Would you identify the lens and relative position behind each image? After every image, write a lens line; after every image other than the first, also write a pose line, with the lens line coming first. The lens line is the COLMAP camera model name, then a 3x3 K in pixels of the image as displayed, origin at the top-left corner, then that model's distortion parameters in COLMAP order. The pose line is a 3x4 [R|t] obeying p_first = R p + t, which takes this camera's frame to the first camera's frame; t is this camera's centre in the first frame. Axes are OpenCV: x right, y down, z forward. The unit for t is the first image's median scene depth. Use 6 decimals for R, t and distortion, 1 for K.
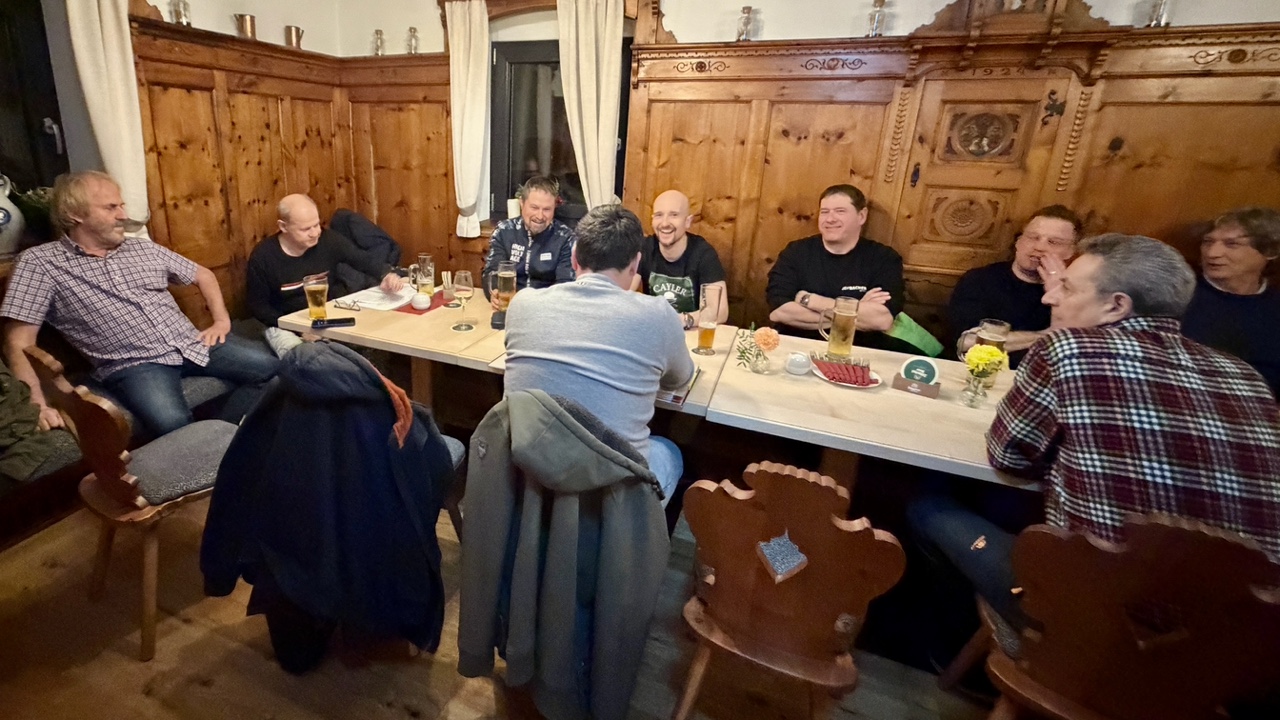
lens RADIAL K [[596.1, 0, 593.3], [0, 596.1, 316.0], [0, 0, 1]] dist [0.003594, 0.000679]
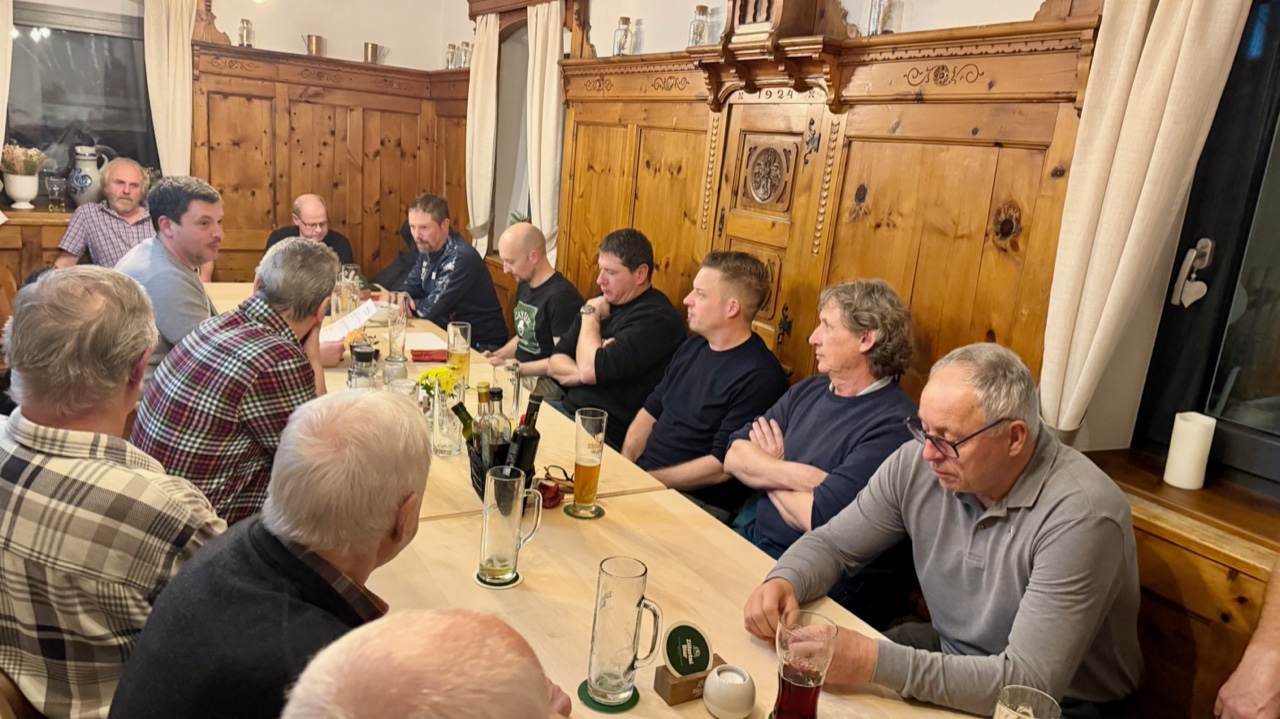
lens RADIAL K [[947.1, 0, 640.0], [0, 947.1, 359.5], [0, 0, 1]] dist [0.251004, -0.459439]
pose [[0.787091, 0.172193, -0.592316, 1.161929], [-0.234729, 0.971615, -0.029457, 0.002936], [0.570430, 0.162219, 0.805167, -0.044740]]
